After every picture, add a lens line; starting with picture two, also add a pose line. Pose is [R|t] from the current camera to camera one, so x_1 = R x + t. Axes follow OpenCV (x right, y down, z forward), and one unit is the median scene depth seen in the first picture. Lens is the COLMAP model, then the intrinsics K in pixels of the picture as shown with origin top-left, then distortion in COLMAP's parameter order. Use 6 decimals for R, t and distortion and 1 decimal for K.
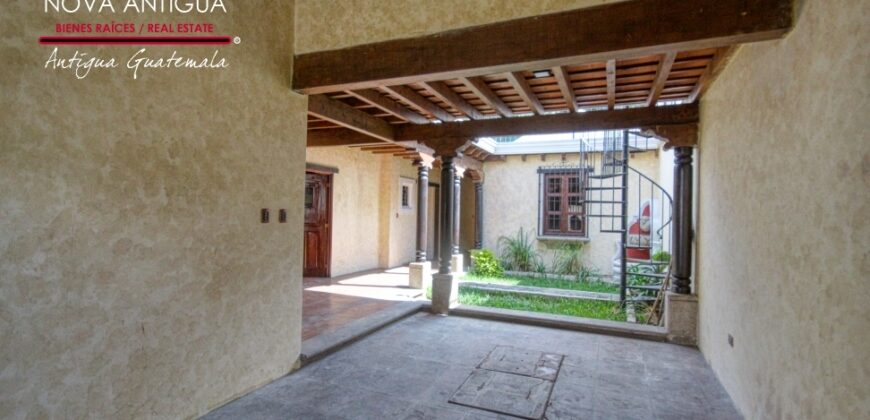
lens RADIAL K [[398.6, 0, 444.9], [0, 398.6, 209.6], [0, 0, 1]] dist [0.001596, -0.006322]
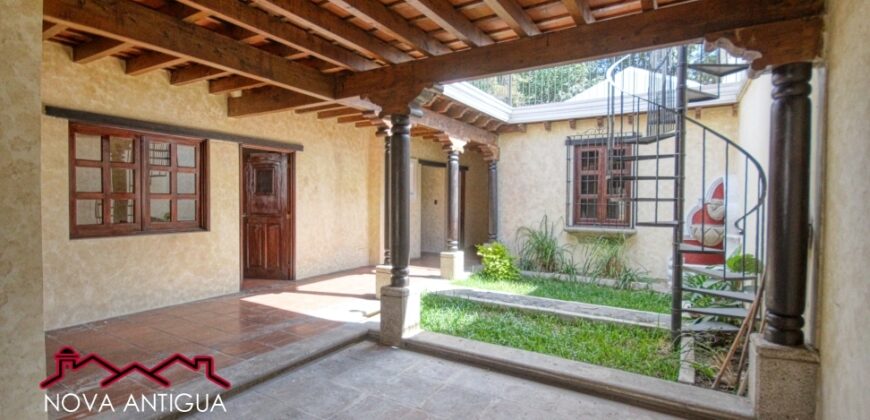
lens RADIAL K [[398.6, 0, 444.9], [0, 398.6, 209.6], [0, 0, 1]] dist [0.001596, -0.006322]
pose [[0.990471, -0.011253, -0.137260, 0.123843], [0.016025, 0.999303, 0.033714, 0.003963], [0.136785, -0.035592, 0.989961, 0.236152]]
